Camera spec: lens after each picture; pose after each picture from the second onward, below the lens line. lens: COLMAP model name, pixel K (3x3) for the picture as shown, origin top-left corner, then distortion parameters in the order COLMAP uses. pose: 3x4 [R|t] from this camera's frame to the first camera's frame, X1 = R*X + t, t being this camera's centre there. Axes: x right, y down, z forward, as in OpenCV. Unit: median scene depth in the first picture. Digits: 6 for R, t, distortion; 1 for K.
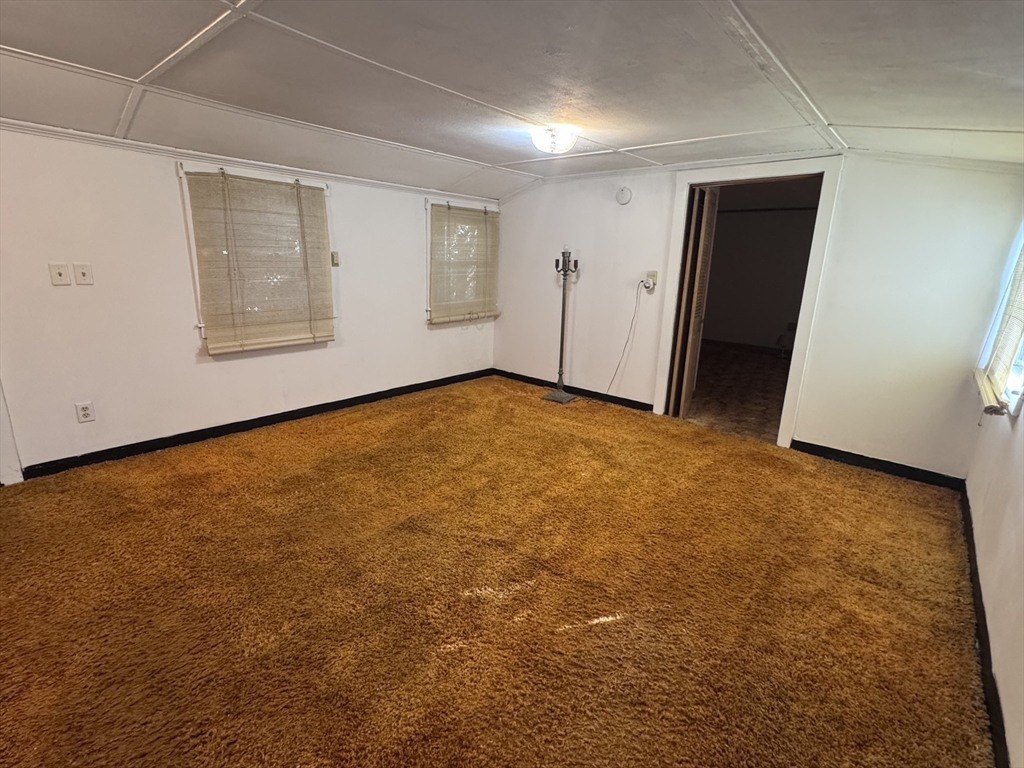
lens RADIAL K [[480.1, 0, 511.7], [0, 480.1, 386.4], [0, 0, 1]] dist [-0.004564, -0.000421]
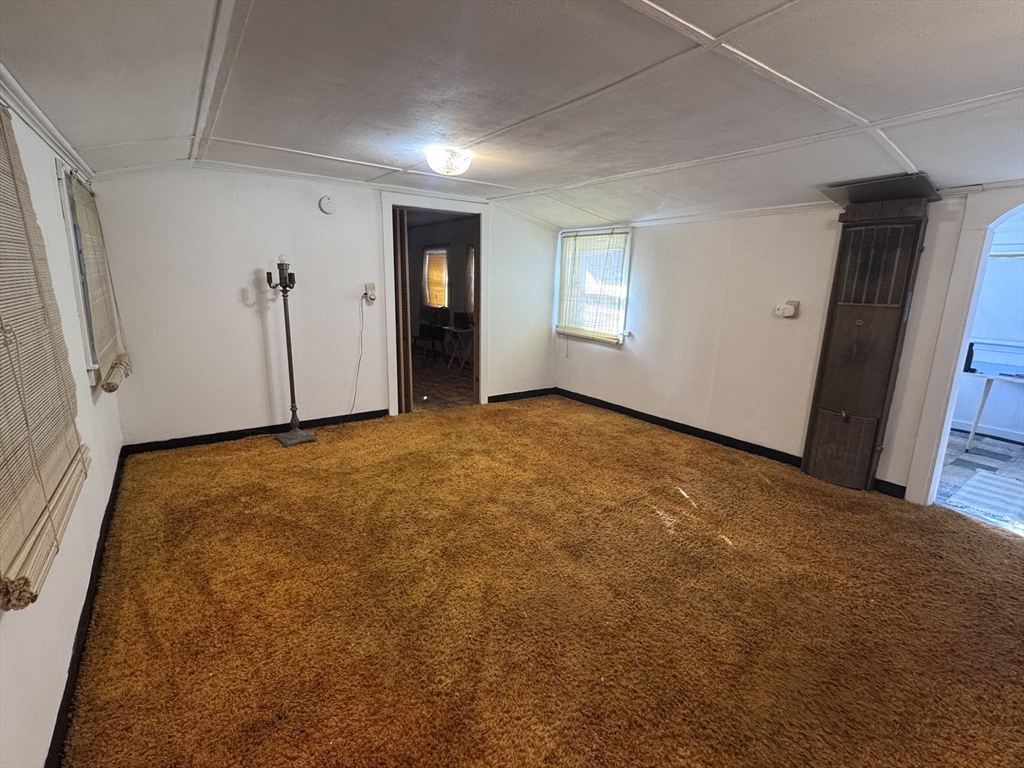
lens RADIAL K [[480.1, 0, 509.6], [0, 480.1, 383.9], [0, 0, 1]] dist [-0.004564, -0.000421]
pose [[0.233050, -0.233649, 0.943979, -0.684833], [0.230967, 0.956230, 0.179660, -0.155312], [-0.944638, 0.176158, 0.276815, 0.487721]]
